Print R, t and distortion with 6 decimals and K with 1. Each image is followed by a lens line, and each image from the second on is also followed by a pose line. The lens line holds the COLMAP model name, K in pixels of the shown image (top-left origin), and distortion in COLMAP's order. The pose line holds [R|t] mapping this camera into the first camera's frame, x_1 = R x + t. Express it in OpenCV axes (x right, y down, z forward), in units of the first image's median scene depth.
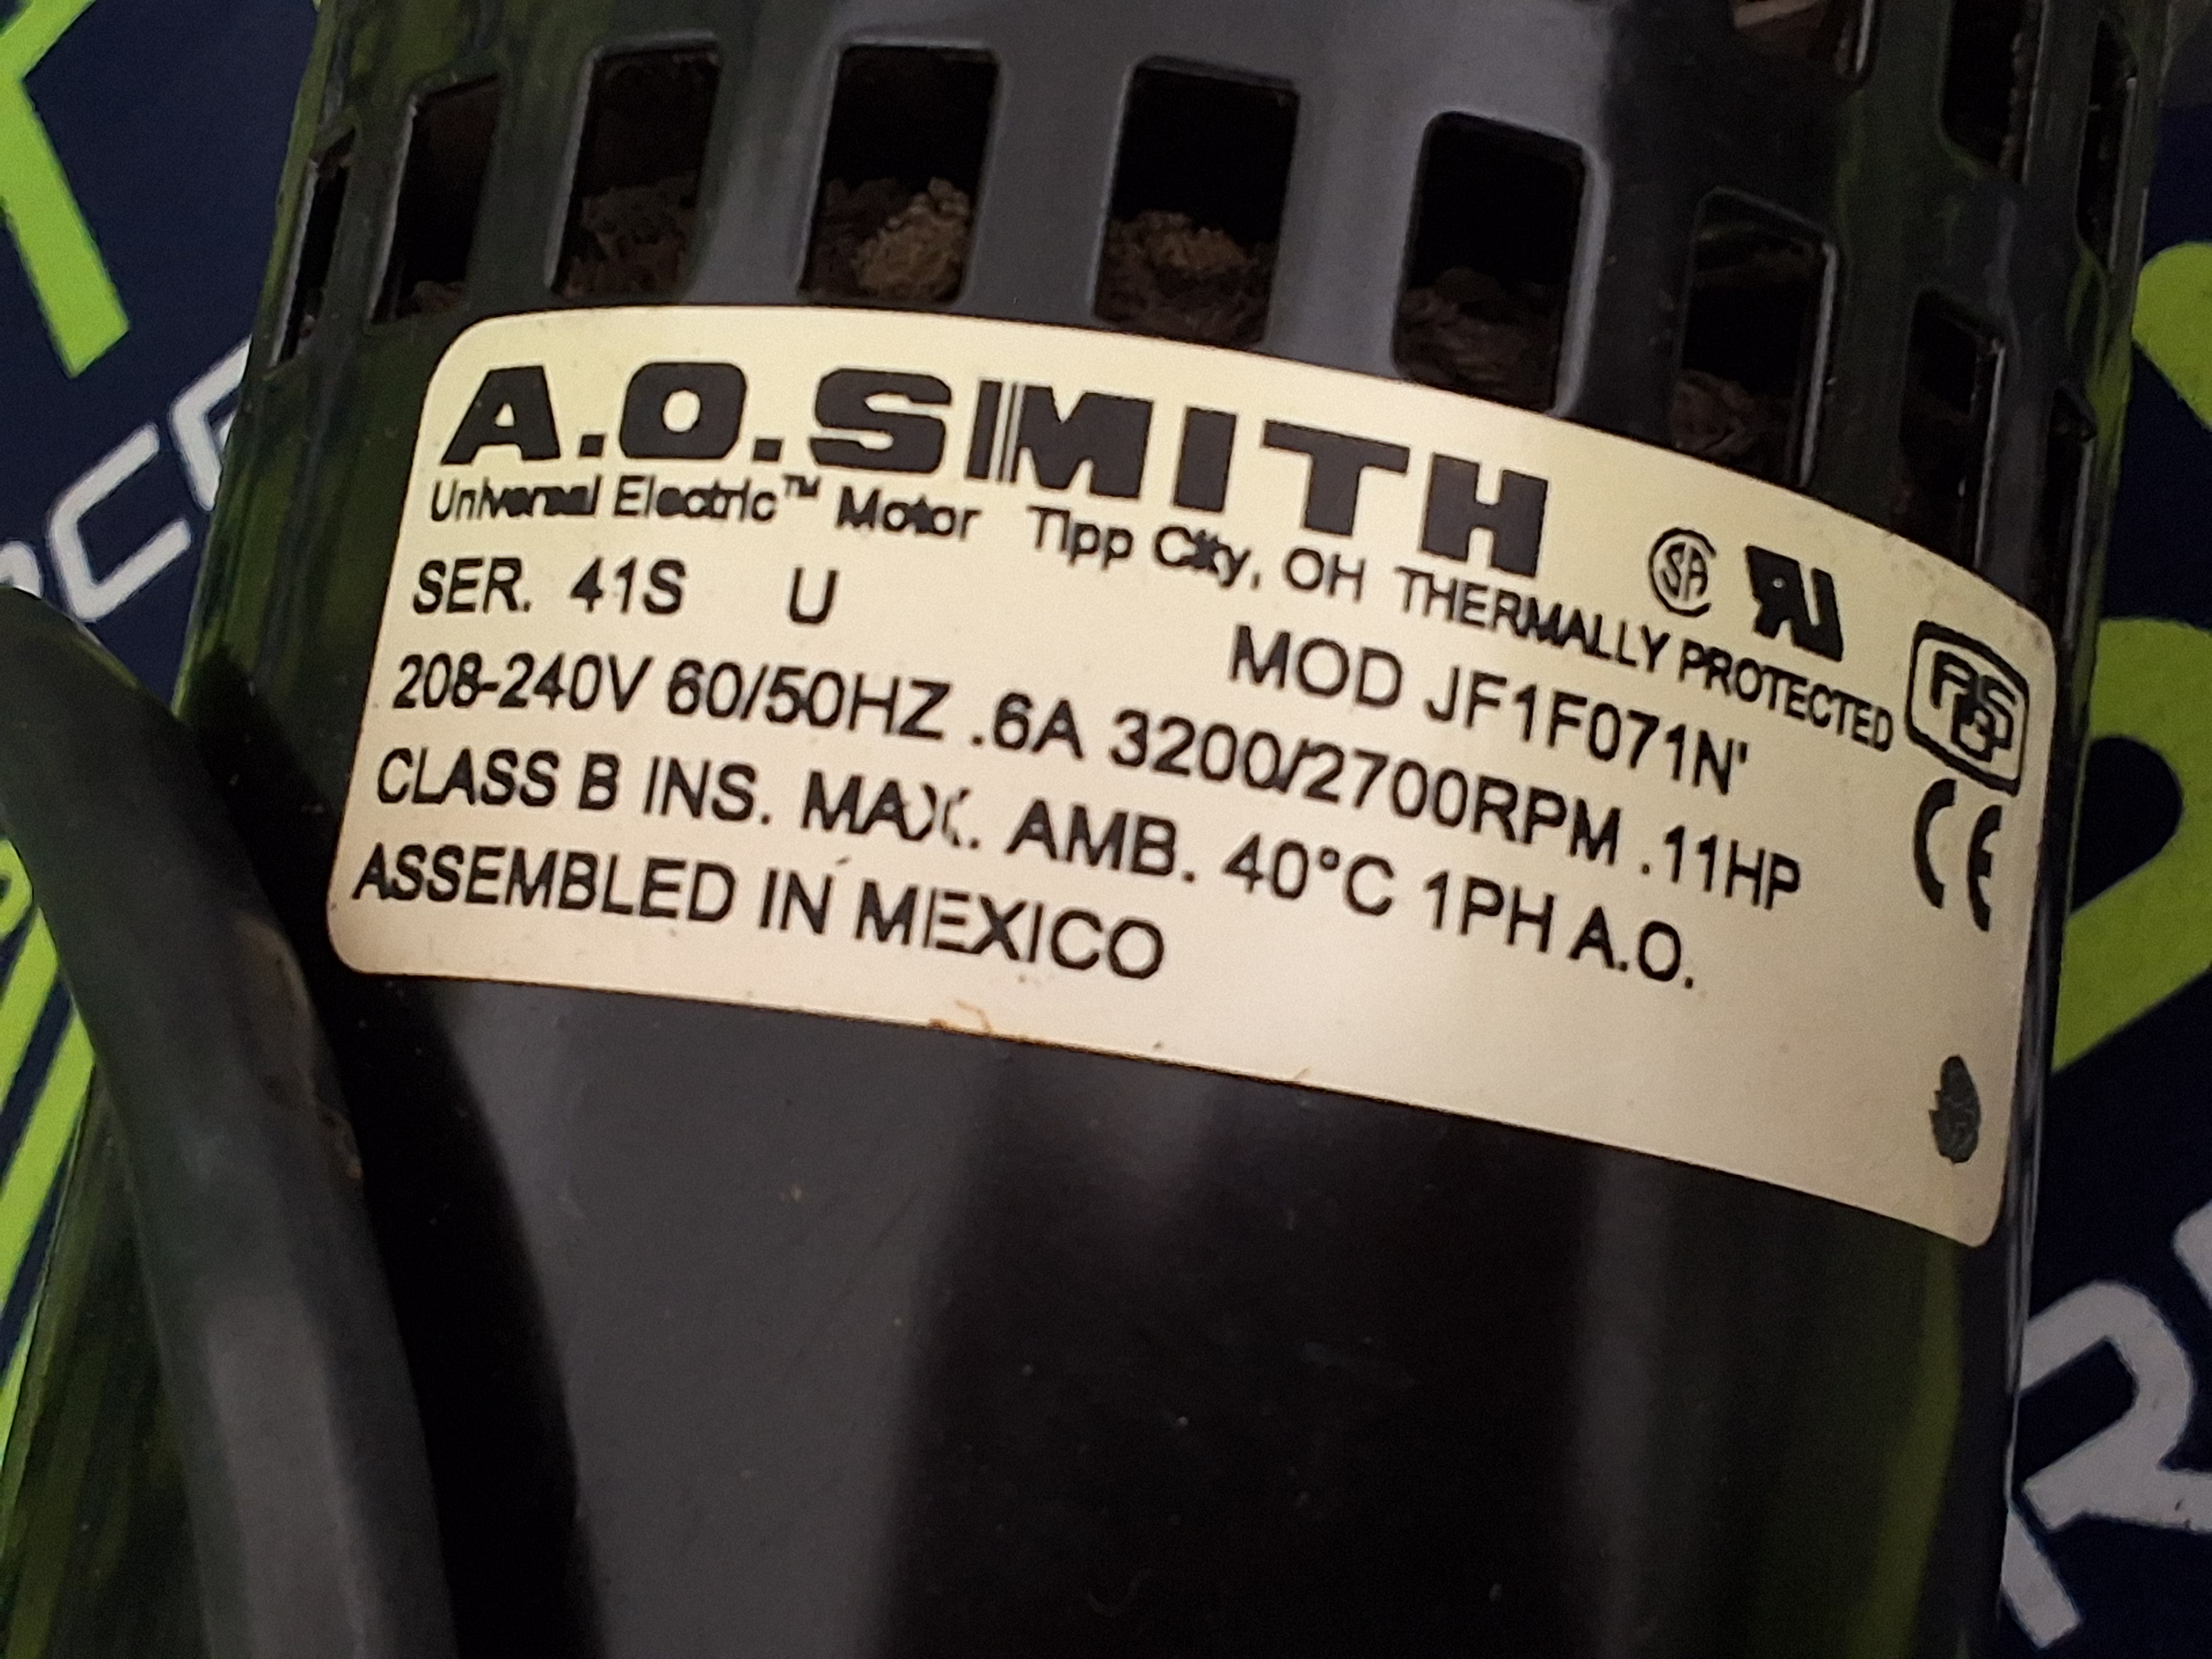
lens RADIAL K [[3651.6, 0, 1106.0], [0, 3651.6, 829.5], [0, 0, 1]] dist [0.015542, -0.010221]
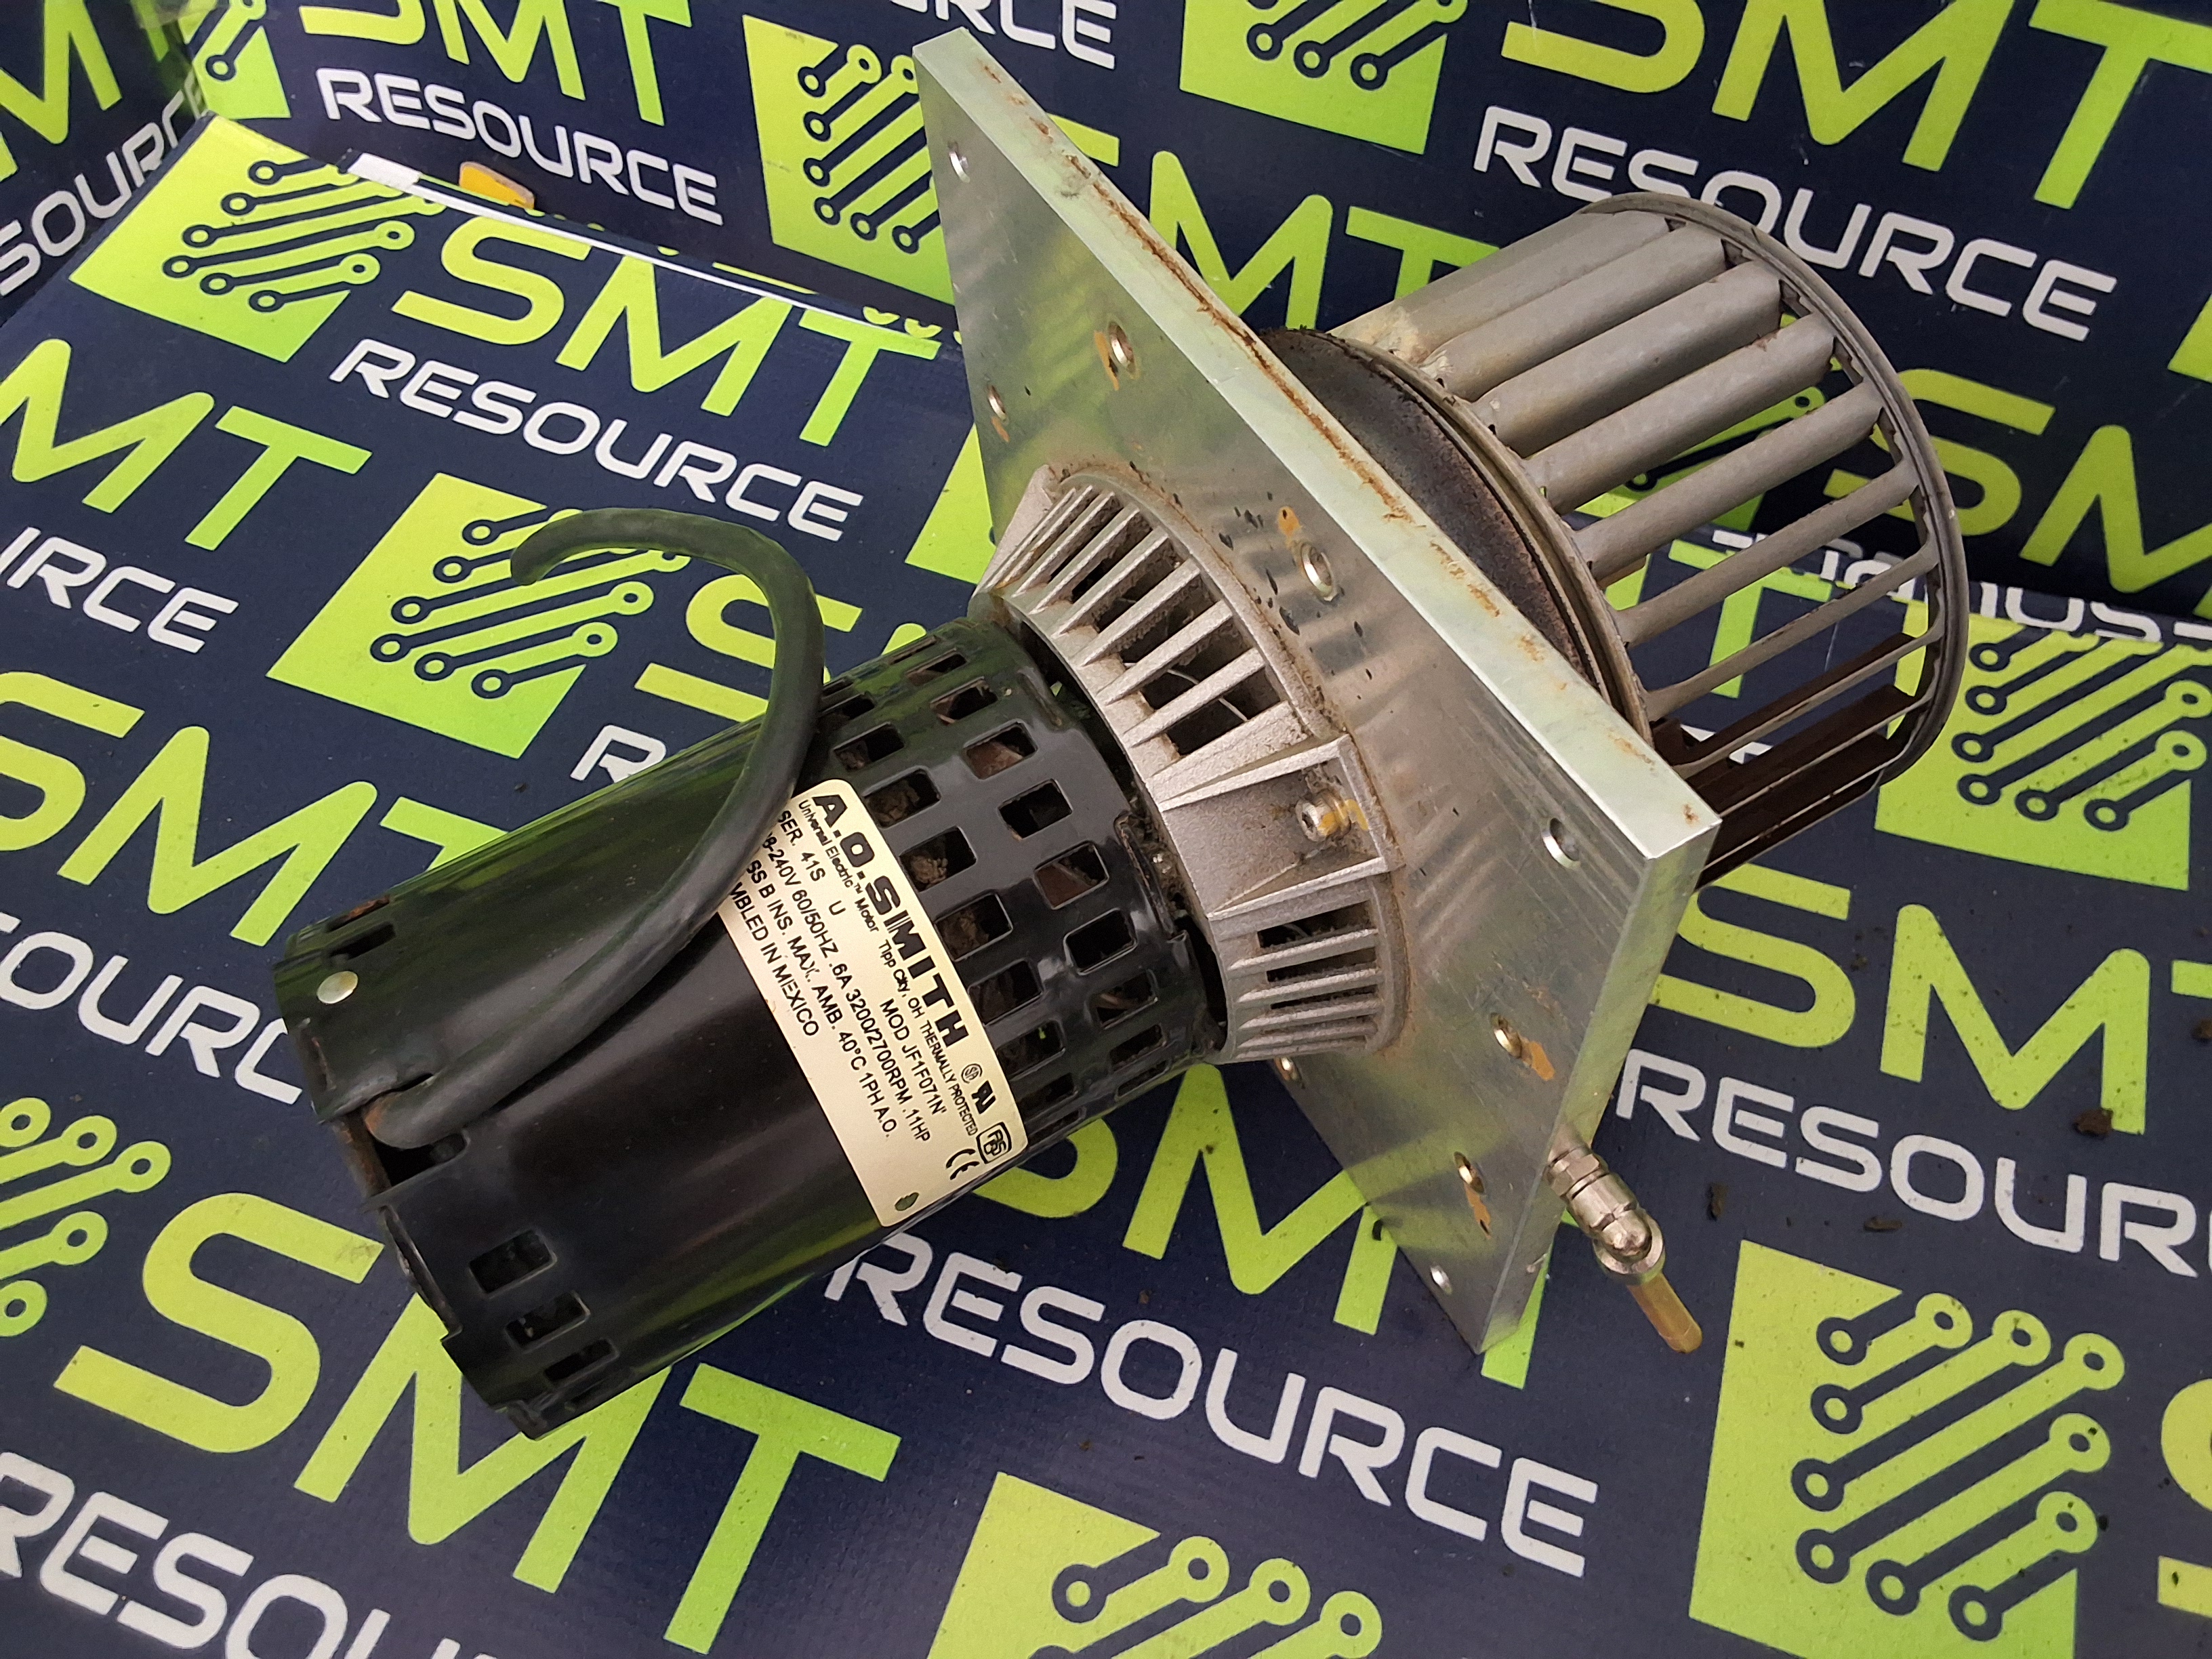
lens RADIAL K [[1798.6, 0, 1106.0], [0, 1798.6, 829.5], [0, 0, 1]] dist [0.098263, -0.222222]
pose [[0.573331, 0.810350, 0.120932, -0.220072], [-0.815030, 0.579170, -0.016942, -0.320753], [-0.083769, -0.088850, 0.992516, -0.982656]]
